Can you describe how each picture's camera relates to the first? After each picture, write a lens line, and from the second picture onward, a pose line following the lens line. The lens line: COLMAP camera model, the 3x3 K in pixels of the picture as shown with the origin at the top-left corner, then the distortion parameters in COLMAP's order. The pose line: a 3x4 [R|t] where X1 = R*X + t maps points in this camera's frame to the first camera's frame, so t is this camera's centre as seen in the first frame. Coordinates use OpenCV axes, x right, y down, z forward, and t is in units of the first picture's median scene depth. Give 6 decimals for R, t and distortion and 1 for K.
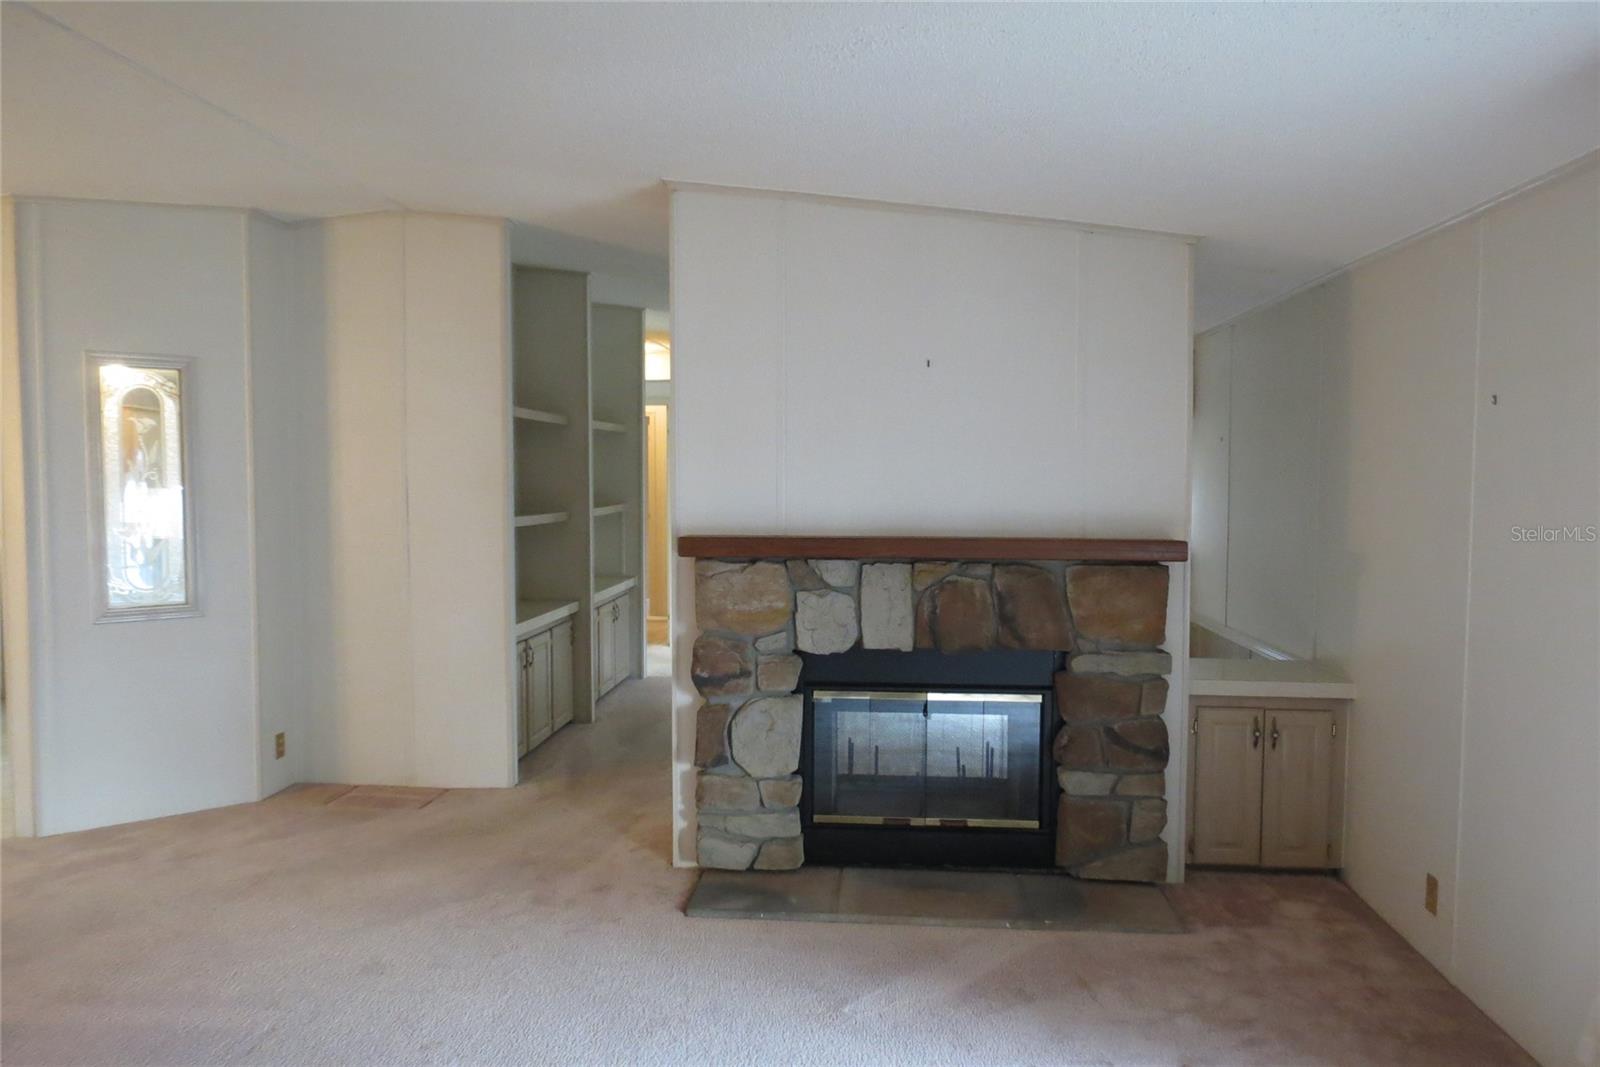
lens RADIAL K [[1133.5, 0, 805.2], [0, 1133.5, 523.1], [0, 0, 1]] dist [-0.035147, 0.012648]
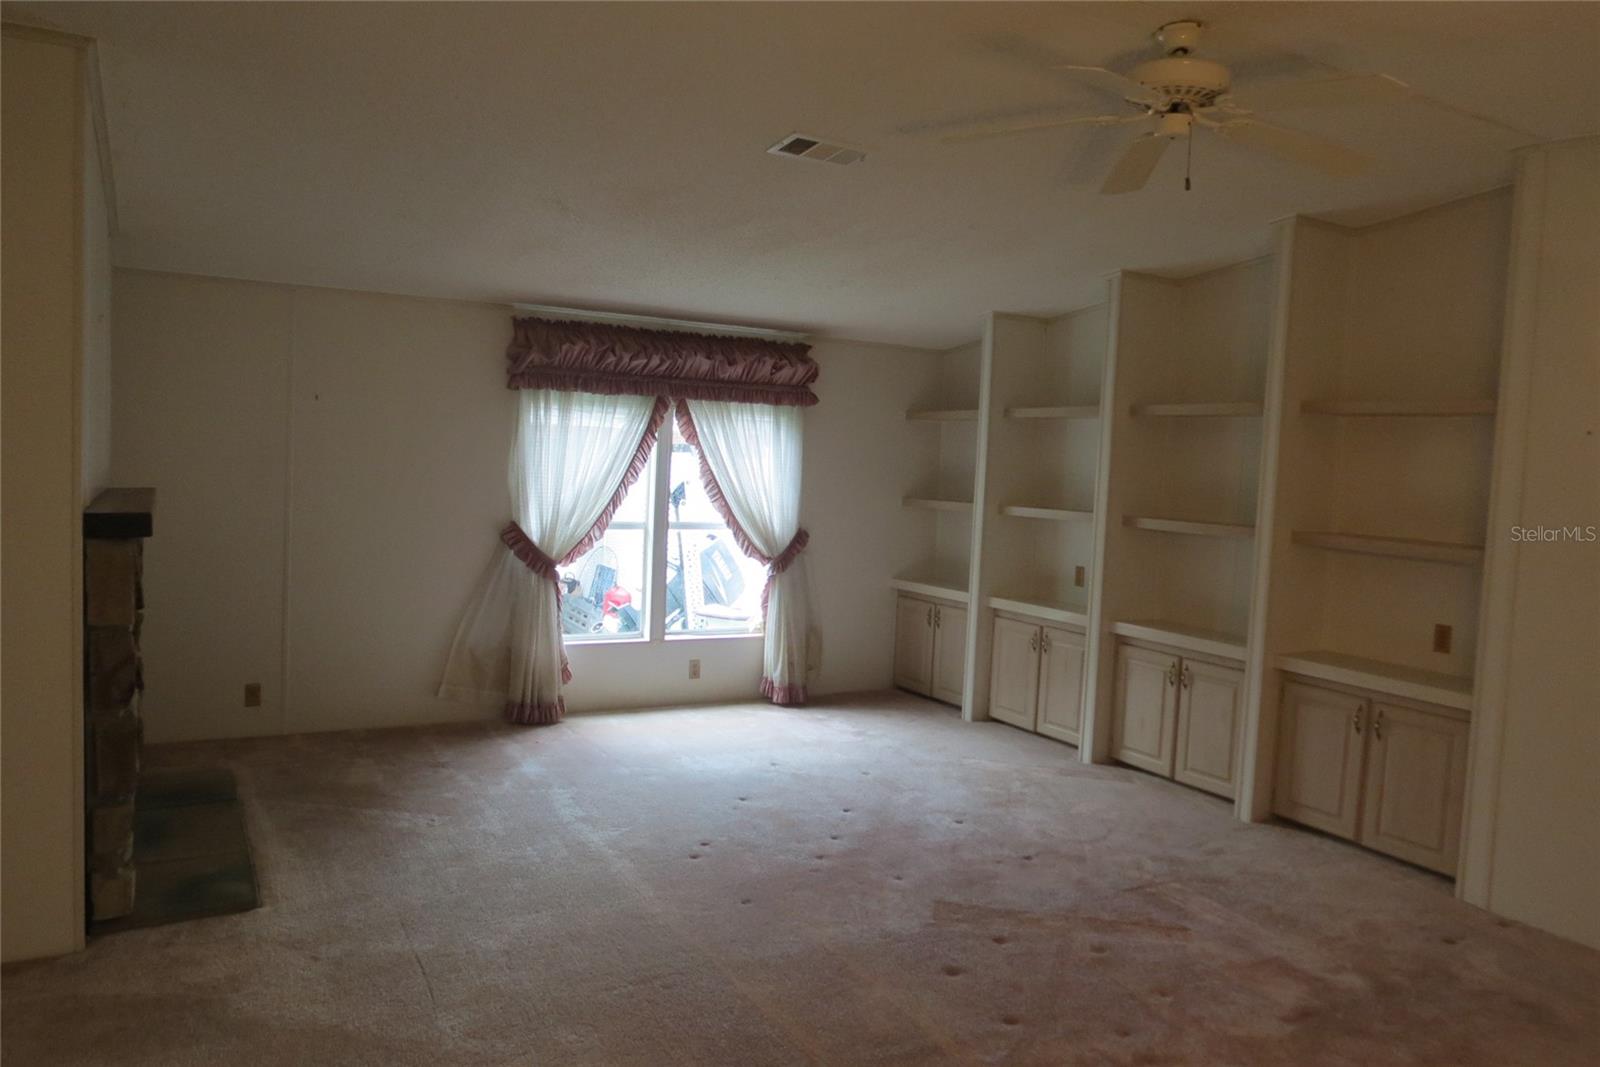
lens RADIAL K [[1137.8, 0, 806.6], [0, 1137.8, 524.4], [0, 0, 1]] dist [-0.029325, 0.006639]
pose [[-0.553288, -0.075641, 0.829549, -1.033389], [-0.003730, 0.996084, 0.088339, -0.053448], [-0.832982, 0.045782, -0.551403, 1.036724]]
